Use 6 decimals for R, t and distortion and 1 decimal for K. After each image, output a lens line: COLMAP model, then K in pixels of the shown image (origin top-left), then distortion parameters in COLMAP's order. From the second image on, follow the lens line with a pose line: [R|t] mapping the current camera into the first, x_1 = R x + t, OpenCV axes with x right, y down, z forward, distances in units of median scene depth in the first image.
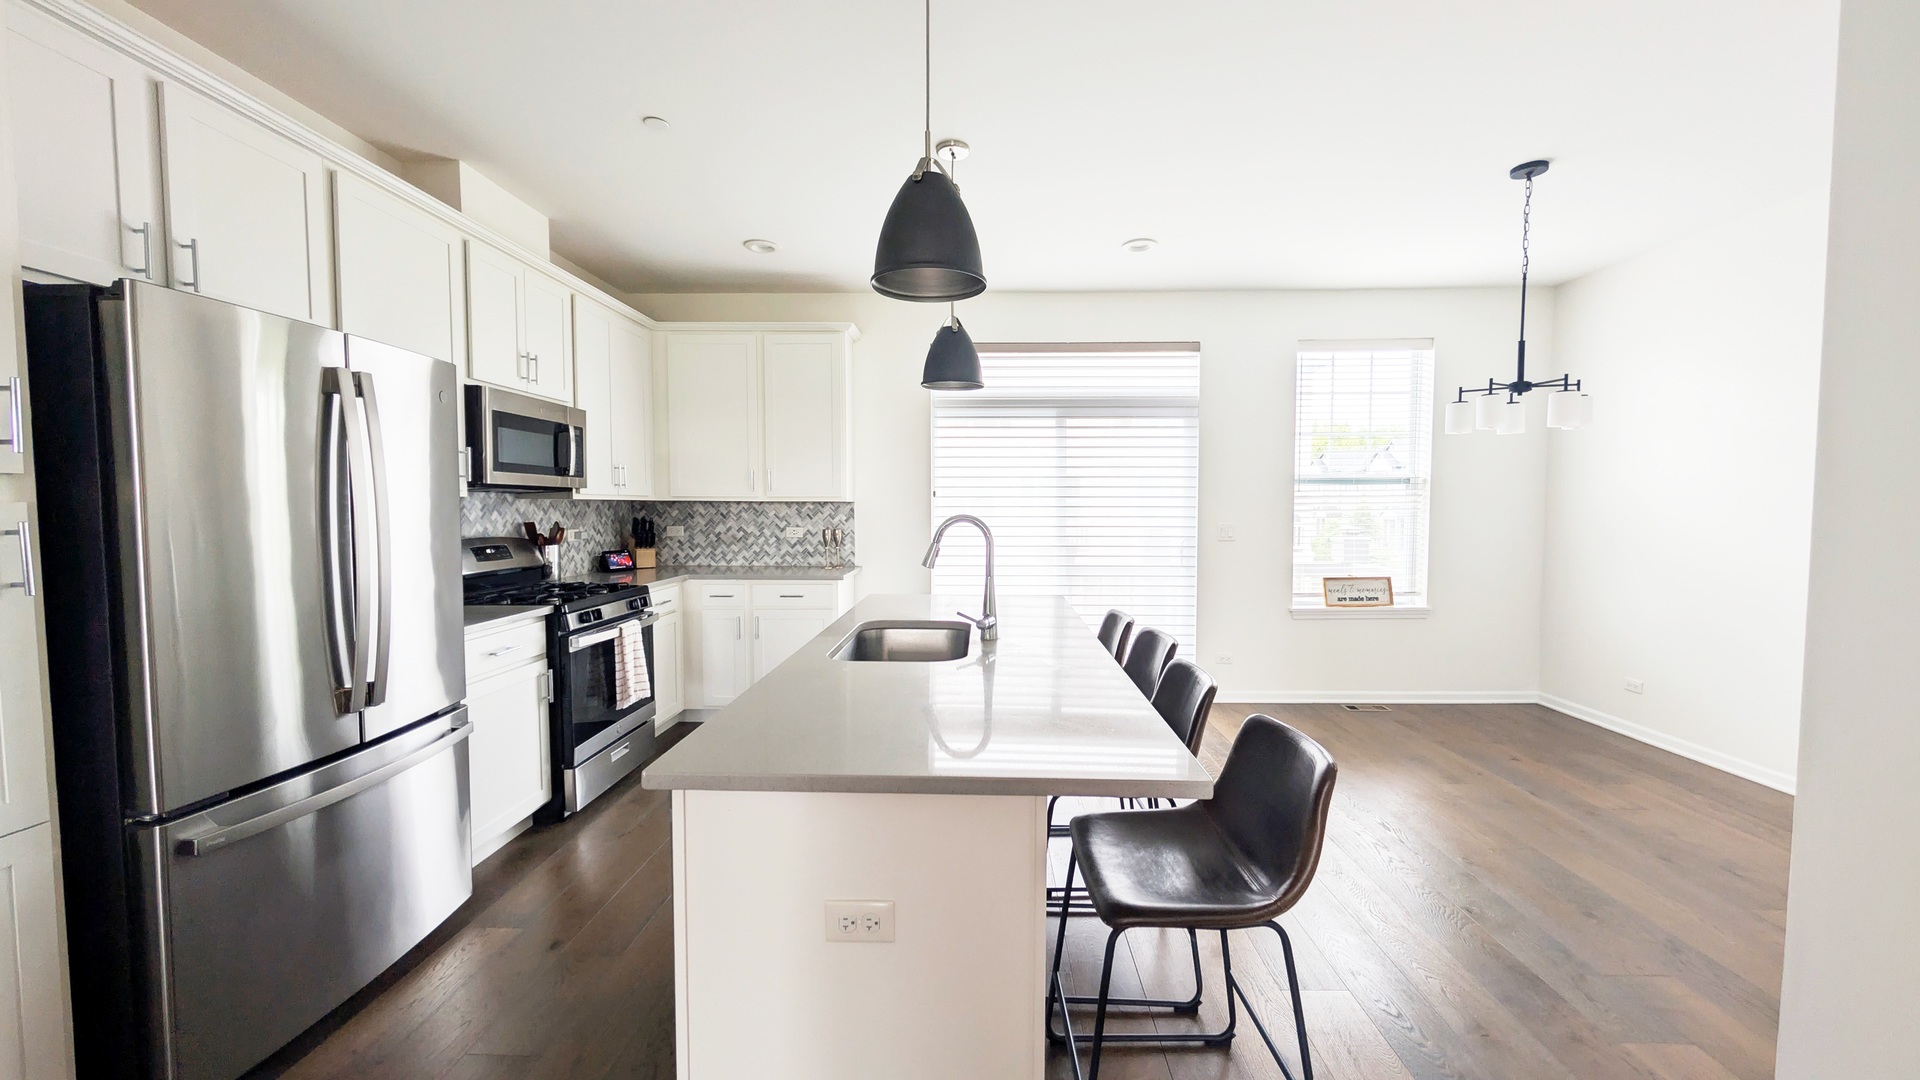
lens RADIAL K [[718.0, 0, 966.7], [0, 718.0, 542.8], [0, 0, 1]] dist [0.001995, -0.000291]
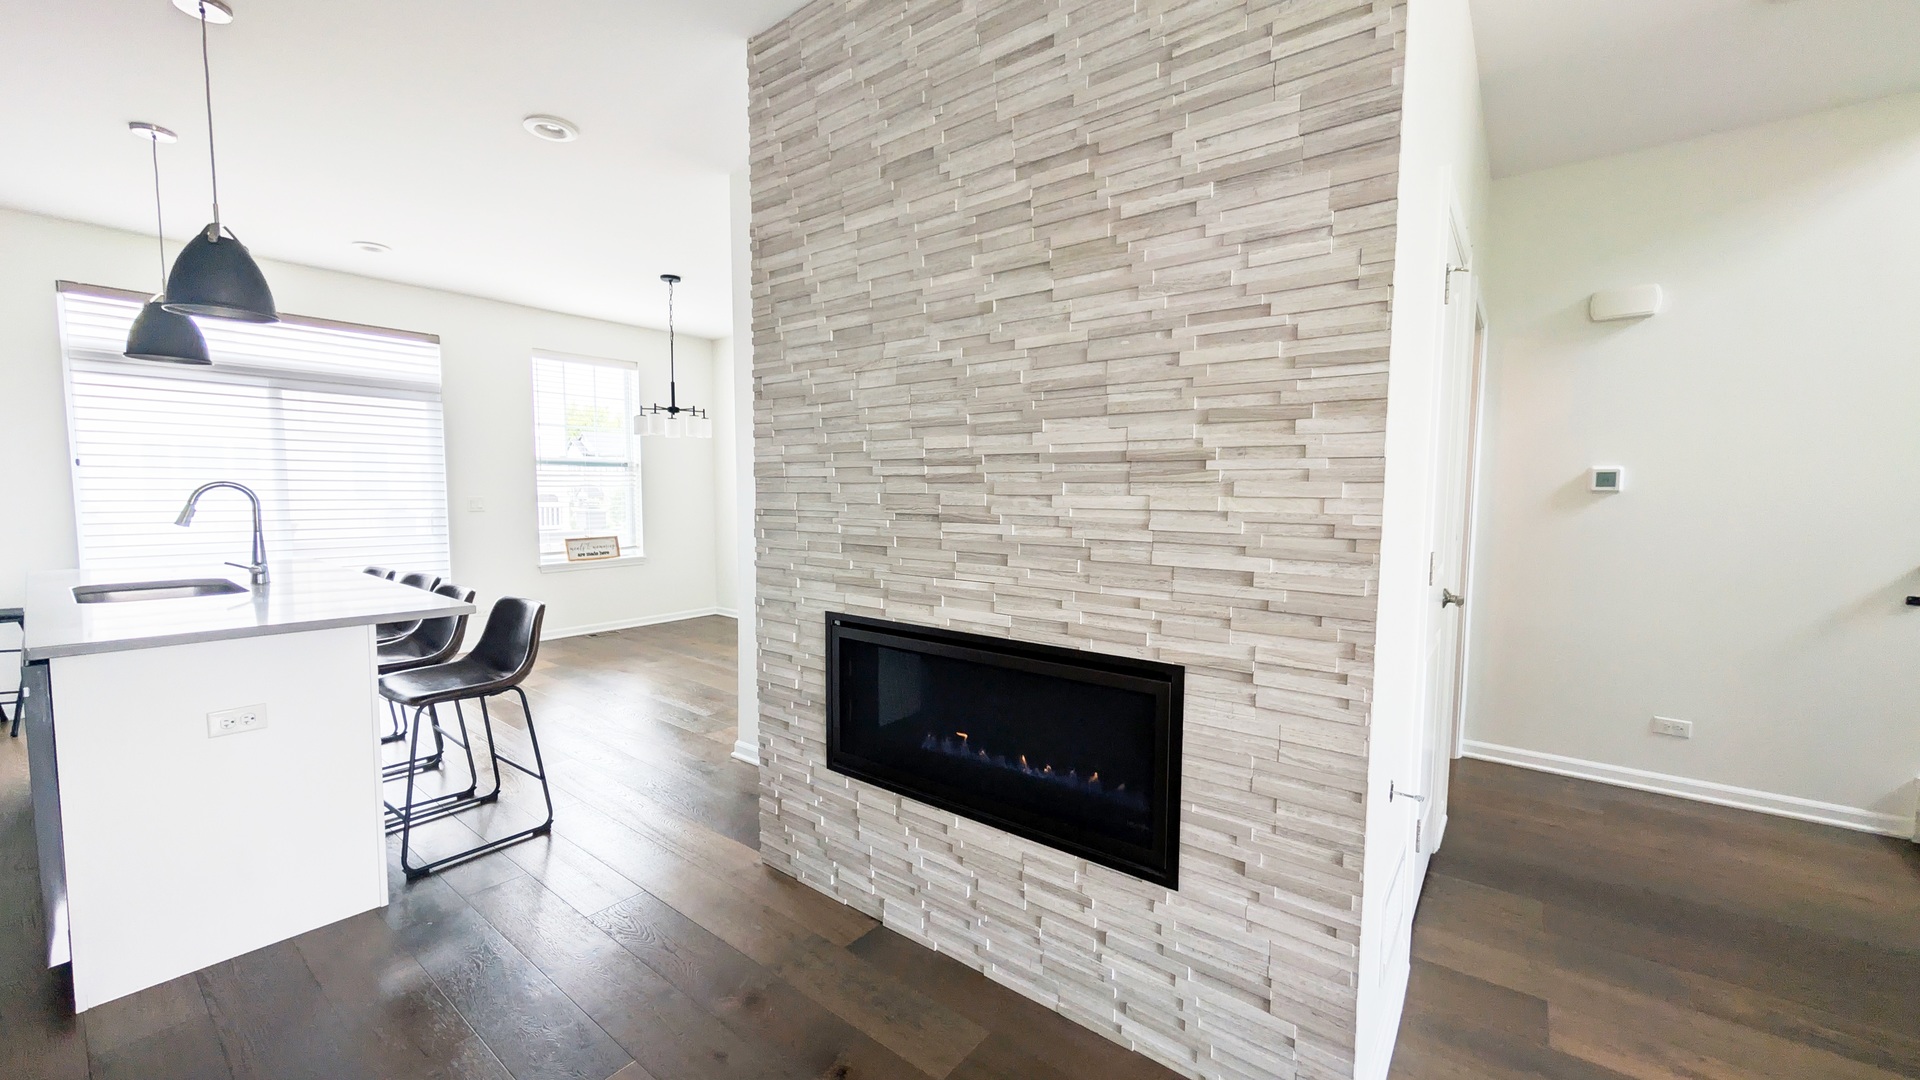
lens RADIAL K [[718.0, 0, 968.6], [0, 718.0, 541.0], [0, 0, 1]] dist [0.001995, -0.000291]
pose [[0.583883, -0.053889, 0.810047, -0.128371], [0.036037, 0.998531, 0.040452, 0.028598], [-0.811037, 0.005572, 0.584968, -0.352869]]
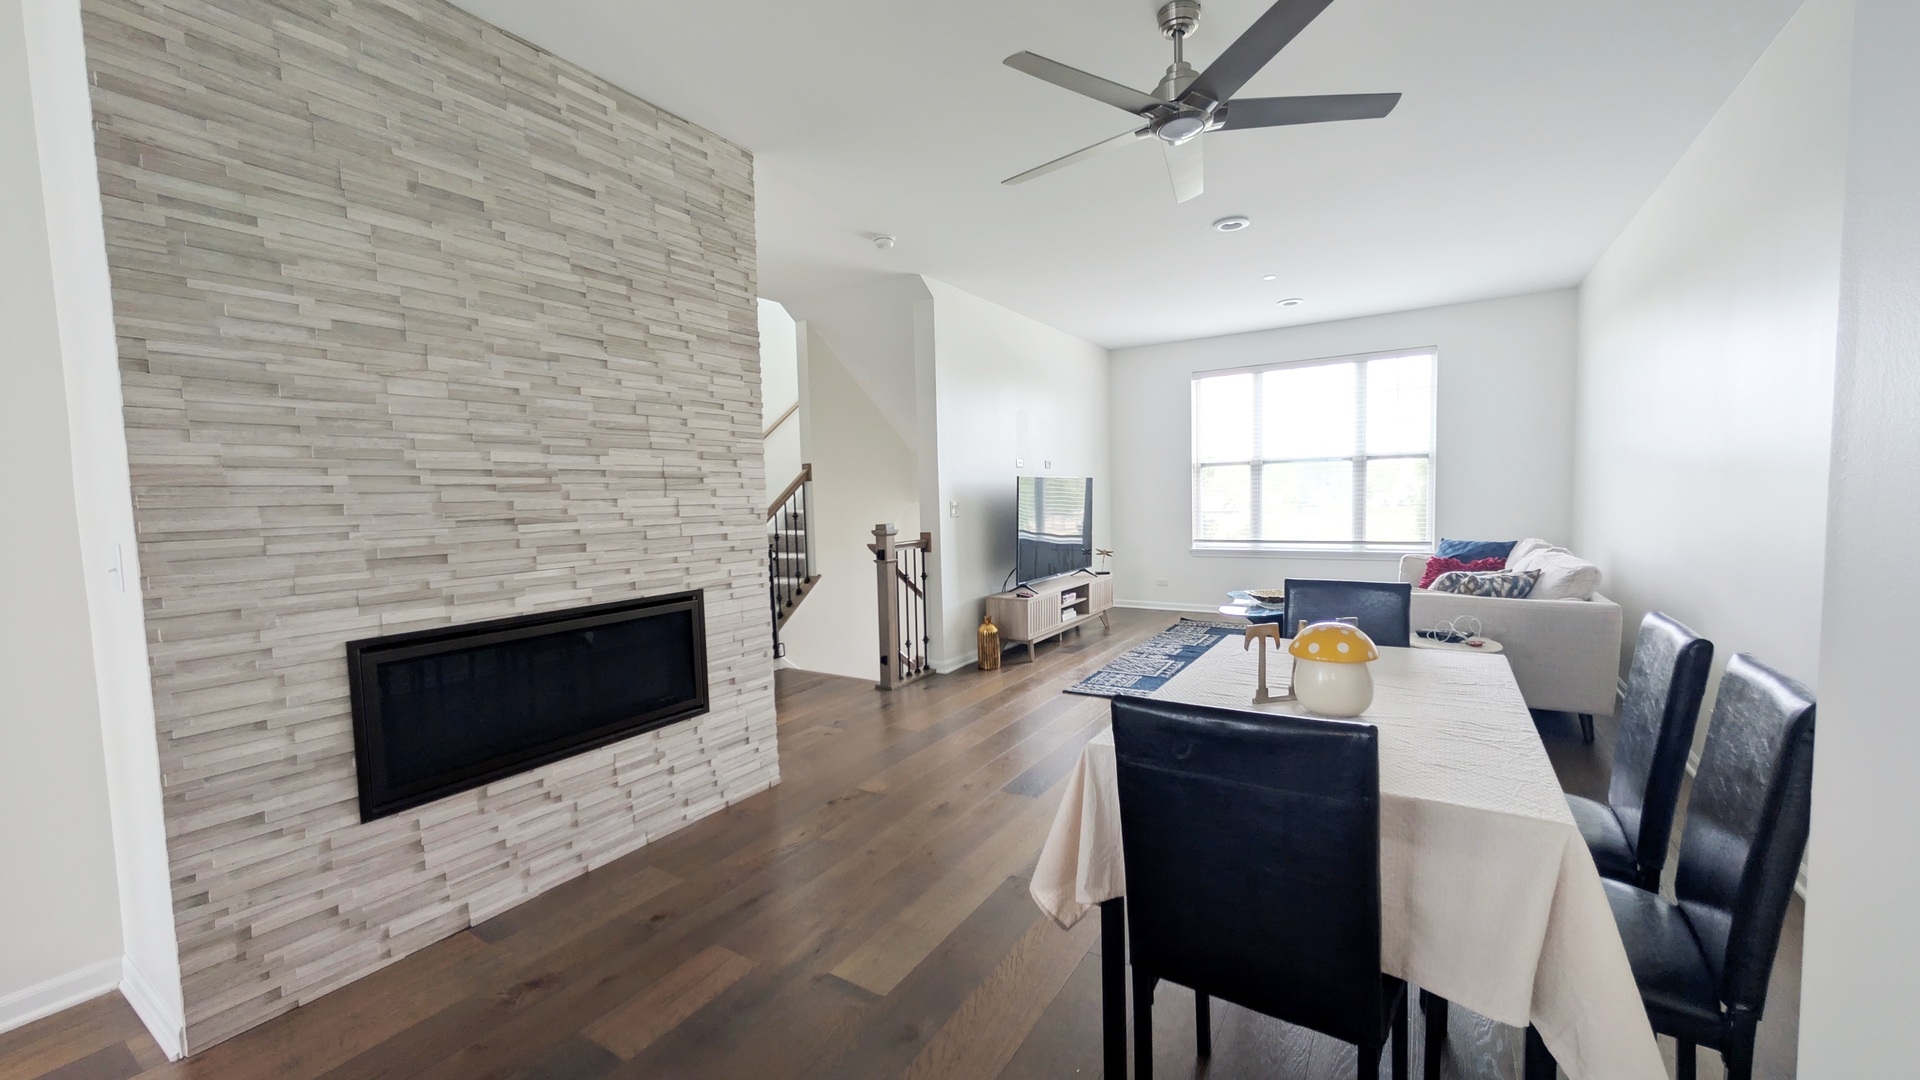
lens RADIAL K [[718.0, 0, 960.7], [0, 718.0, 544.0], [0, 0, 1]] dist [0.001995, -0.000291]
pose [[-0.854342, -0.011388, 0.519586, -0.515420], [0.054653, 0.992248, 0.111612, -0.012920], [-0.516829, 0.123752, -0.847097, 0.728557]]
